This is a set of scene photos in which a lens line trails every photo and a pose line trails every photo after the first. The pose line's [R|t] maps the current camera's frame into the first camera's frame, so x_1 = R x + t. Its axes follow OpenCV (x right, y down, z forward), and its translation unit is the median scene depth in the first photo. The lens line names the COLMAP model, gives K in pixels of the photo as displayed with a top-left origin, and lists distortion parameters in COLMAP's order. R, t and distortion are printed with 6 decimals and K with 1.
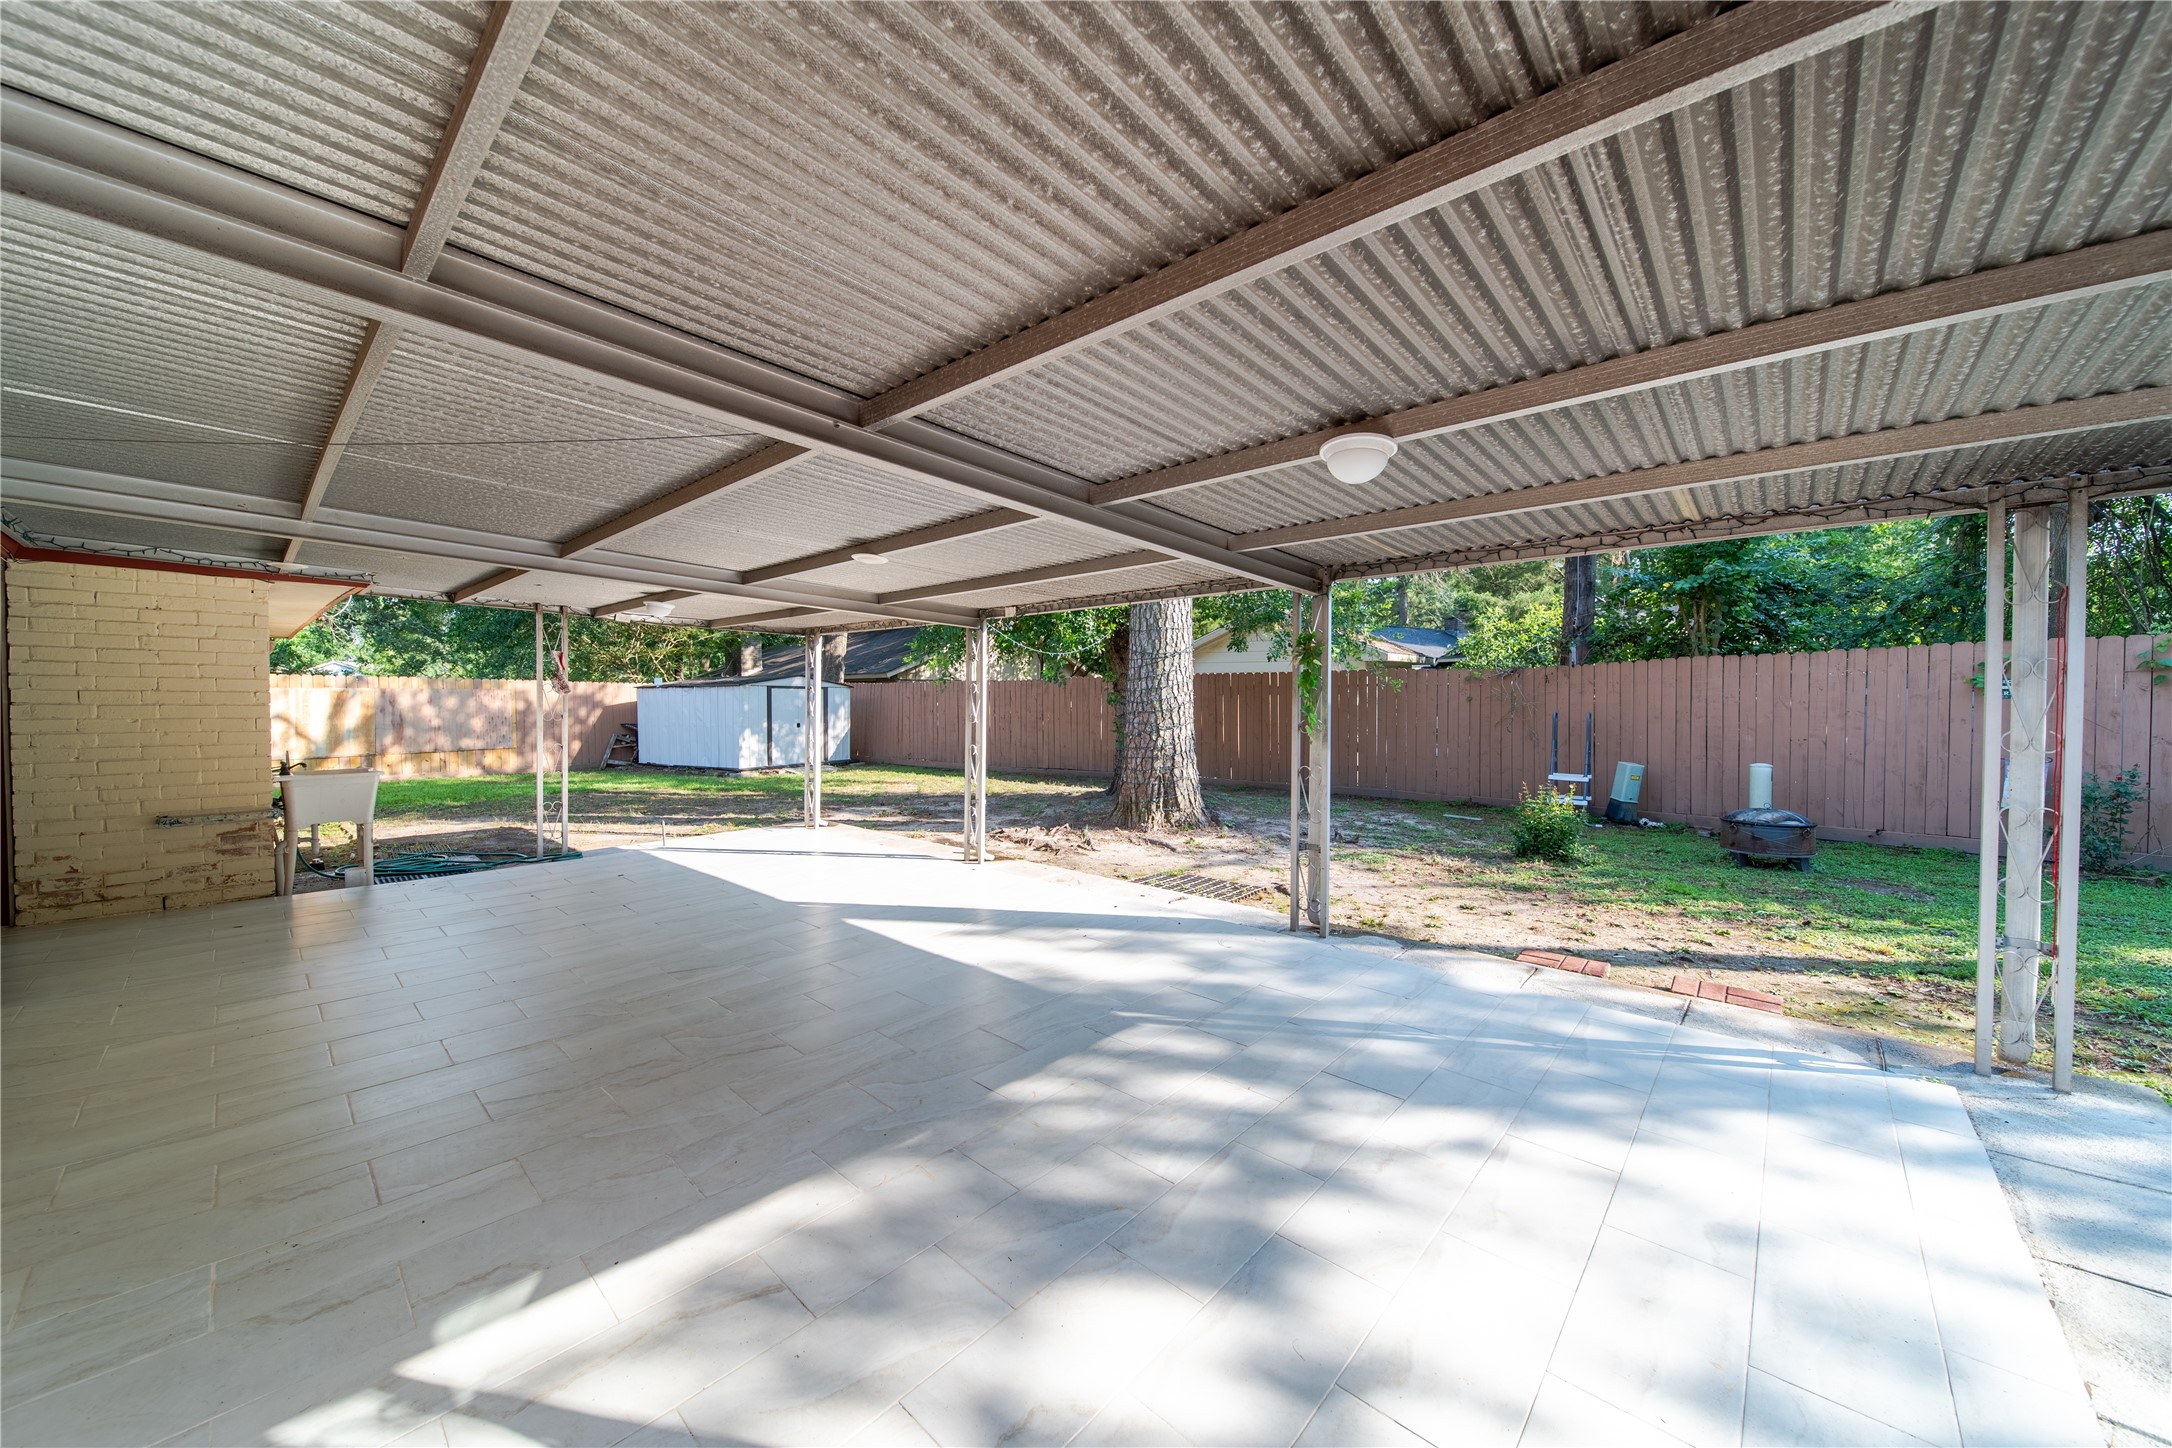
lens RADIAL K [[773.8, 0, 1080.3], [0, 773.8, 725.6], [0, 0, 1]] dist [0.003535, -0.003633]
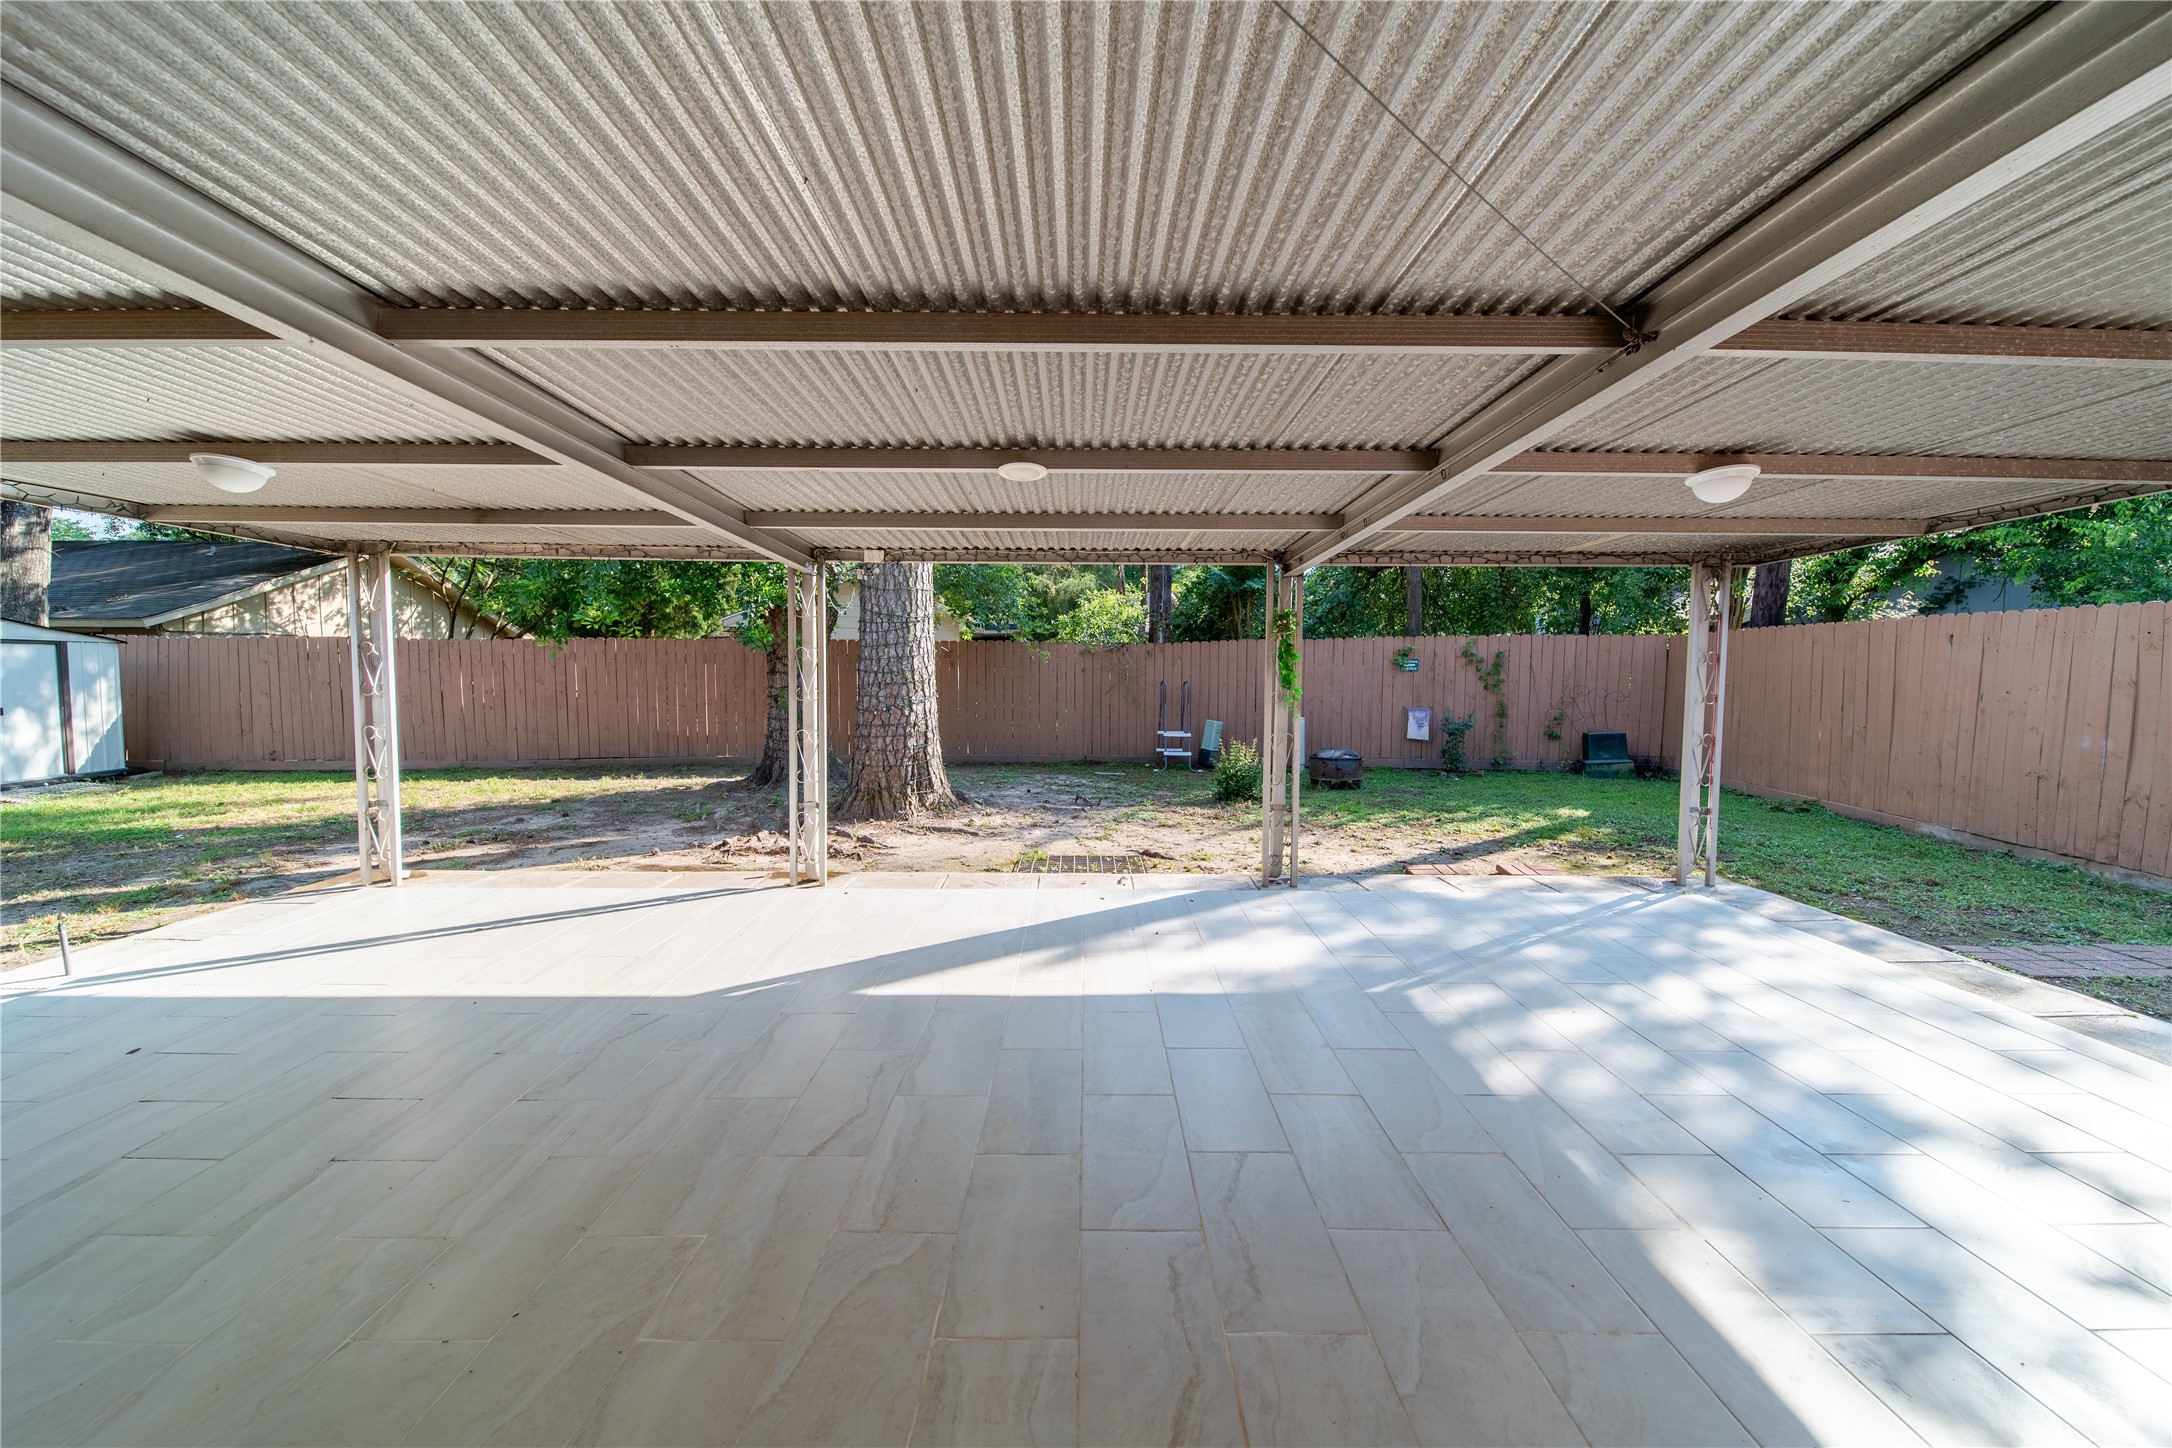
lens RADIAL K [[773.8, 0, 1083.1], [0, 773.8, 722.1], [0, 0, 1]] dist [0.003535, -0.003633]
pose [[0.735771, -0.040529, 0.676016, -0.828738], [0.016582, 0.998986, 0.041845, -0.017176], [-0.677027, -0.019579, 0.735698, 0.500997]]
